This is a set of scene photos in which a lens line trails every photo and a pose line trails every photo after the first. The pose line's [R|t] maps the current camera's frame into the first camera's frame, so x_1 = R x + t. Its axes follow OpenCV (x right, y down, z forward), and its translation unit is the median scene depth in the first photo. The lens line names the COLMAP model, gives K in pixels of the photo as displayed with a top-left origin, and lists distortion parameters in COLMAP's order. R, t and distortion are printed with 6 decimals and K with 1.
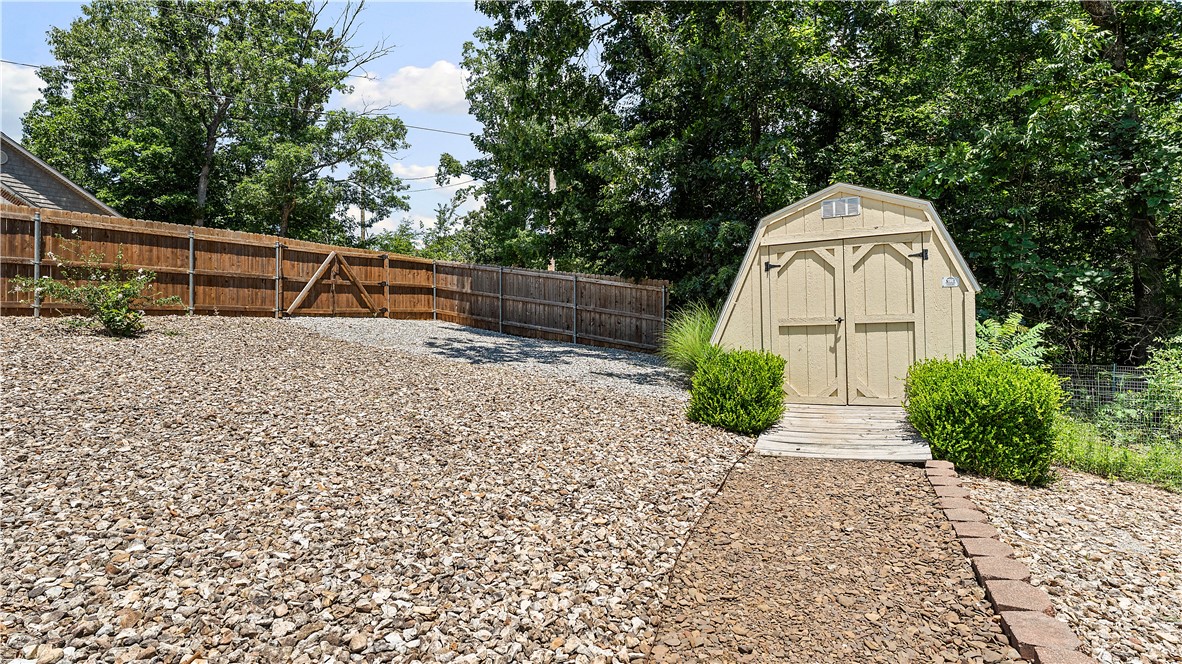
lens RADIAL K [[624.9, 0, 591.0], [0, 624.9, 332.0], [0, 0, 1]] dist [0.000157, 0.000020]
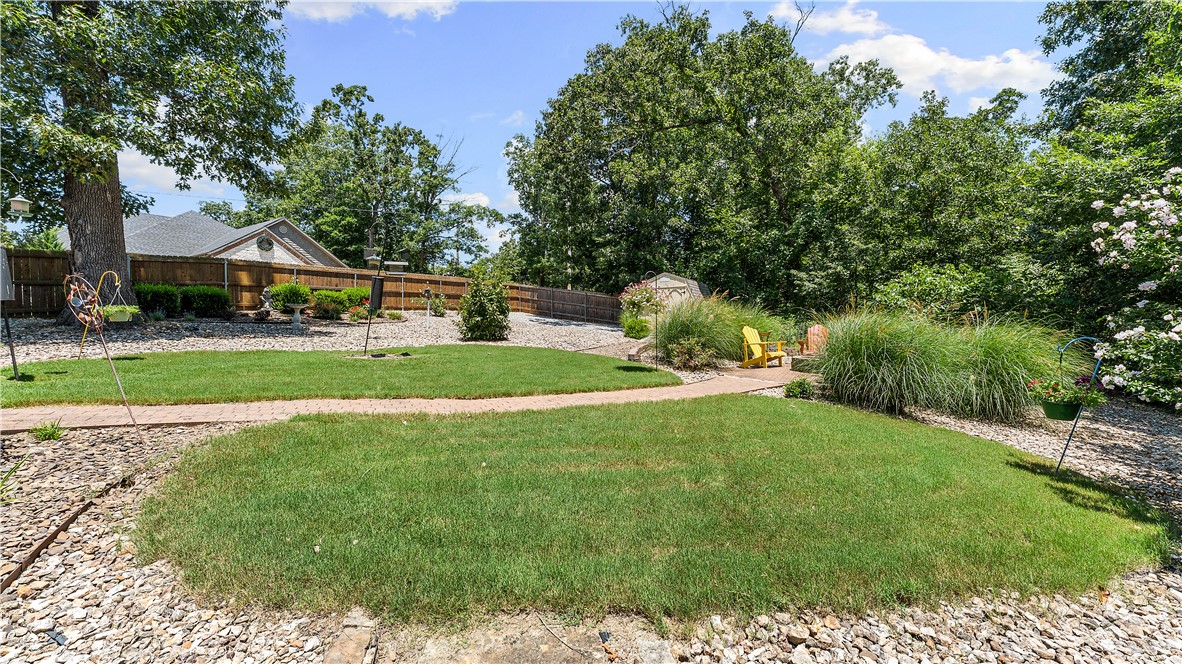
lens RADIAL K [[489.2, 0, 591.0], [0, 489.2, 332.0], [0, 0, 1]] dist [-0.000091, -0.000008]
pose [[0.999753, -0.006439, 0.021283, -0.024025], [0.006094, 0.999850, 0.016227, 0.015022], [-0.021384, -0.016094, 0.999642, -0.448742]]
